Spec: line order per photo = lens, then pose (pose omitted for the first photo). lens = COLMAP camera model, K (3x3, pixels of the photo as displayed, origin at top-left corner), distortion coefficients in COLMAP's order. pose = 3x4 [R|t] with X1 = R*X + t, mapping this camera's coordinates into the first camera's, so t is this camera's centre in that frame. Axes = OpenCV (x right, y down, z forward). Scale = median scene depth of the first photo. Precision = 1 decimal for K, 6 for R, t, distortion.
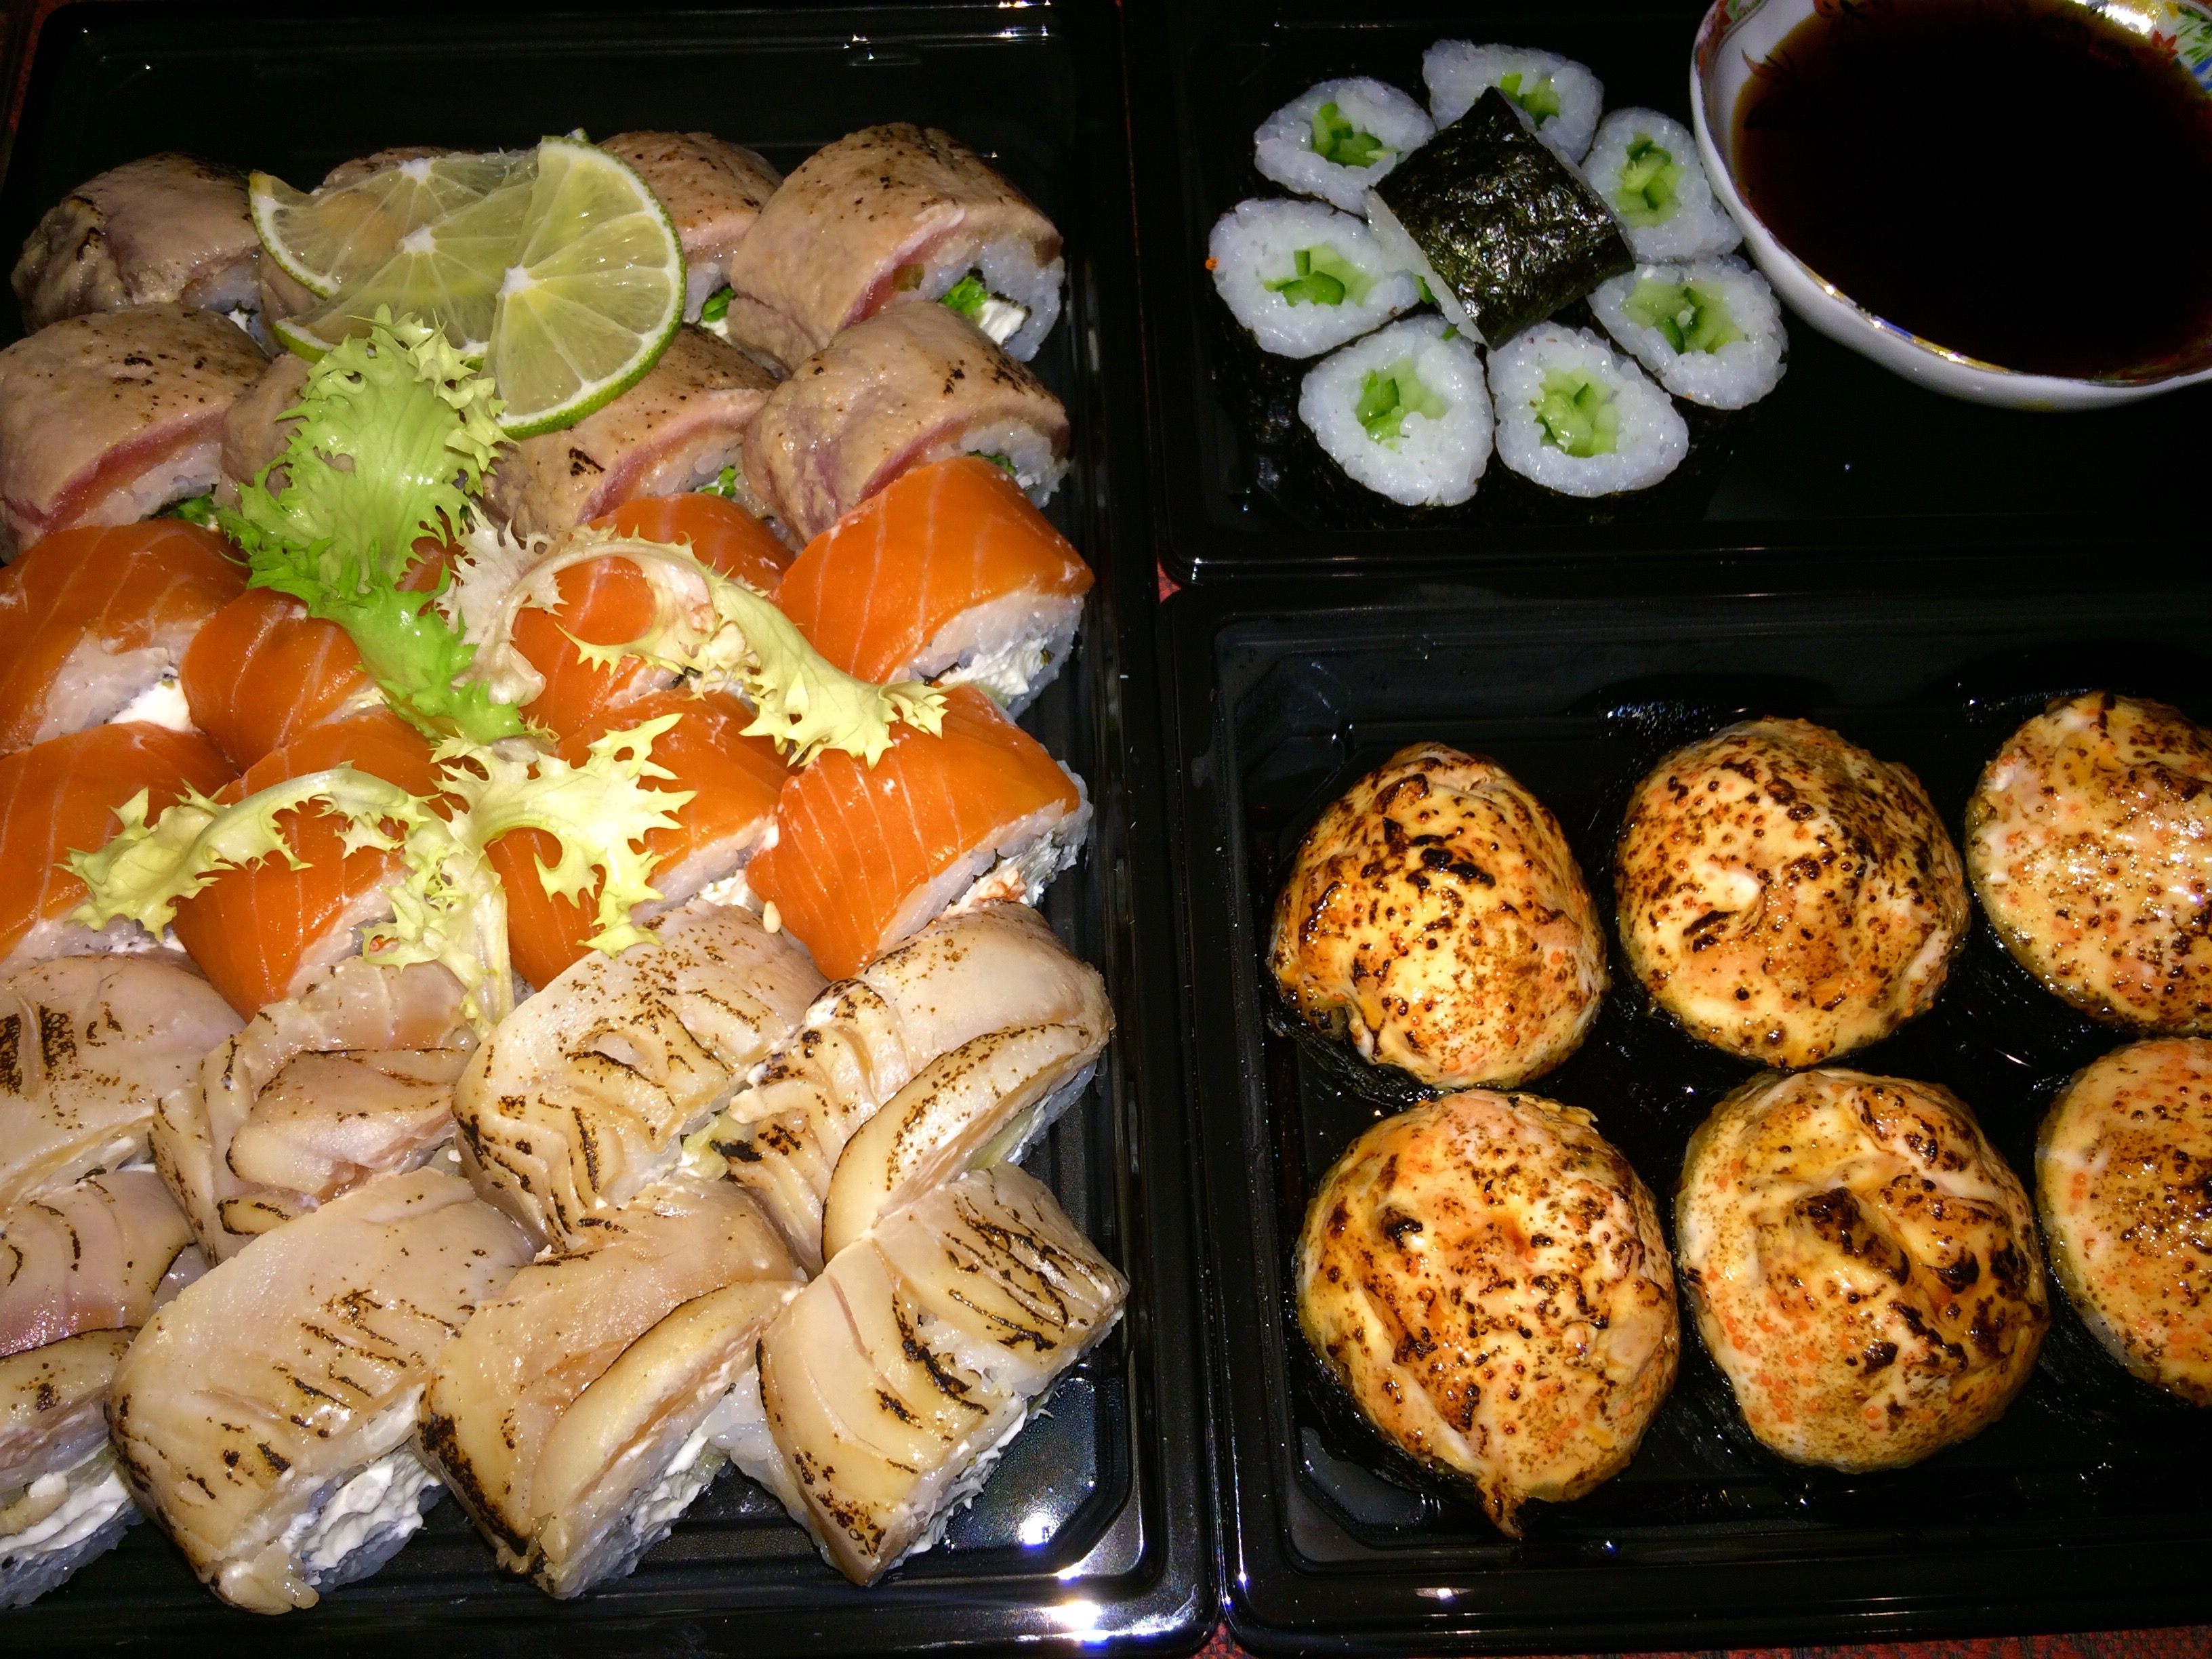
lens RADIAL K [[1862.0, 0, 1104.6], [0, 1862.0, 822.5], [0, 0, 1]] dist [0.094763, -0.180344]
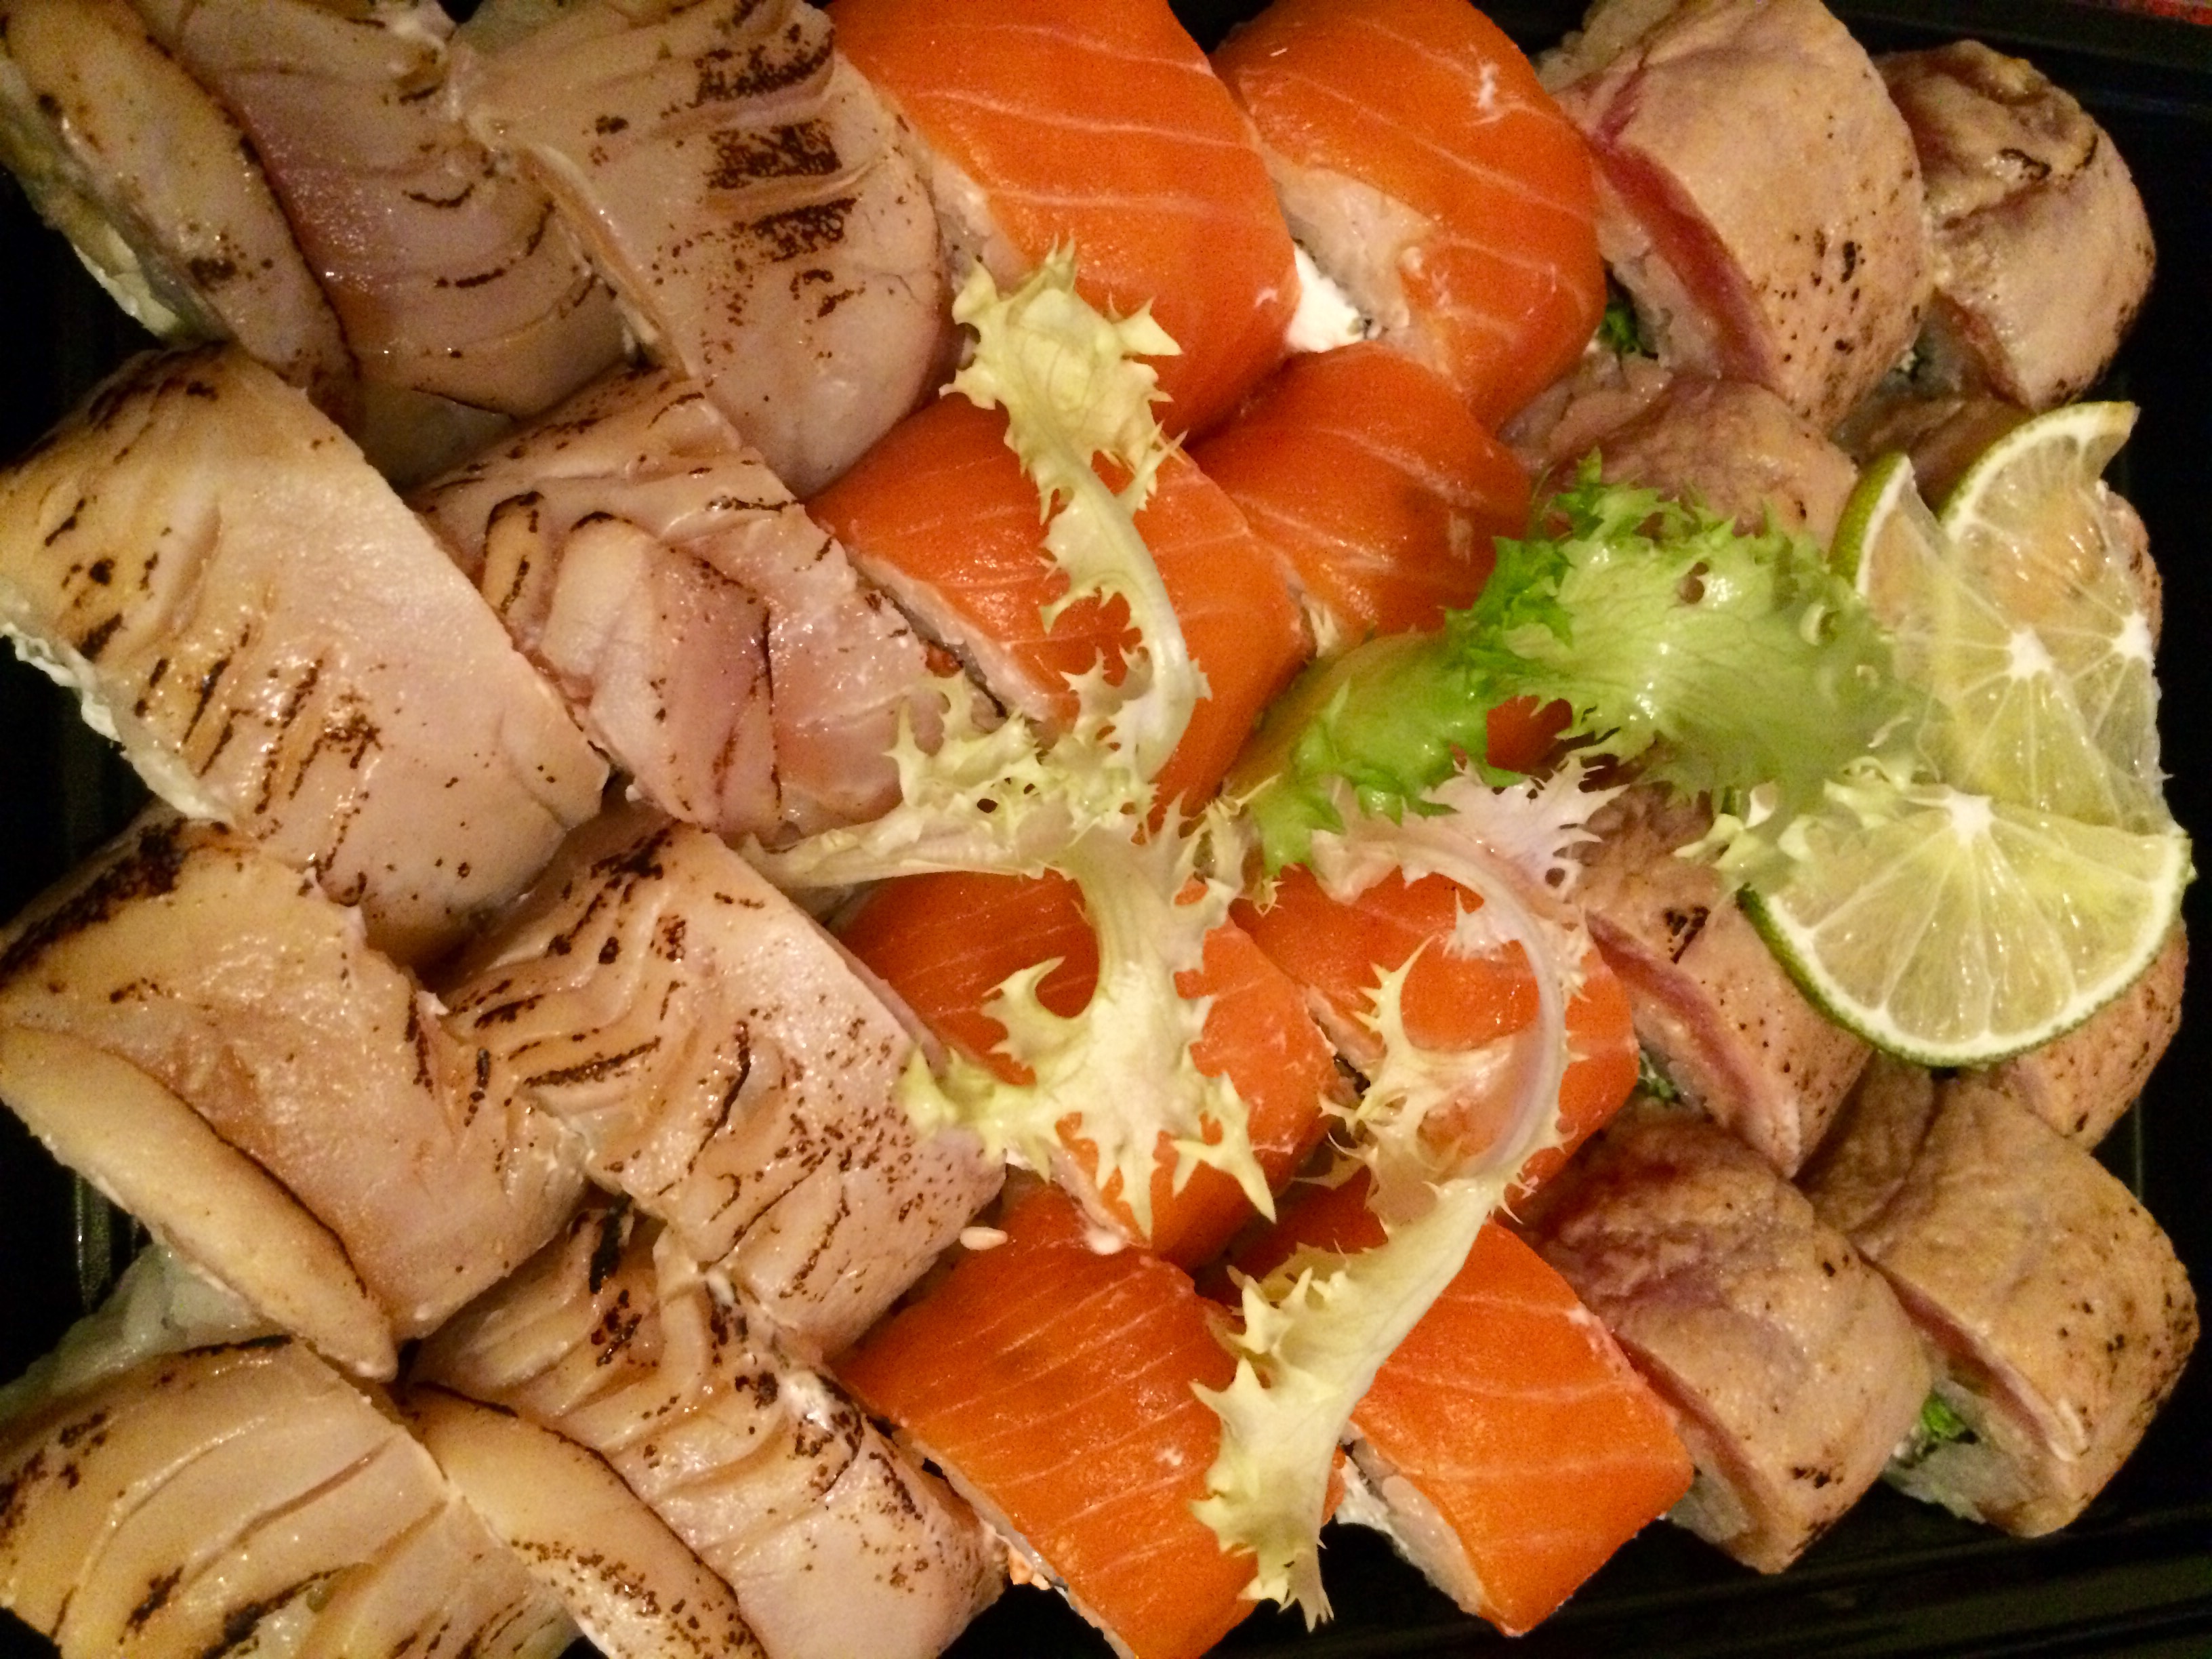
lens RADIAL K [[1818.6, 0, 1103.7], [0, 1818.6, 771.0], [0, 0, 1]] dist [0.058303, -0.114849]
pose [[-0.020878, 0.999164, -0.035153, -0.350534], [-0.994273, -0.017064, 0.105500, -0.062254], [0.104812, 0.037154, 0.993798, 0.385646]]
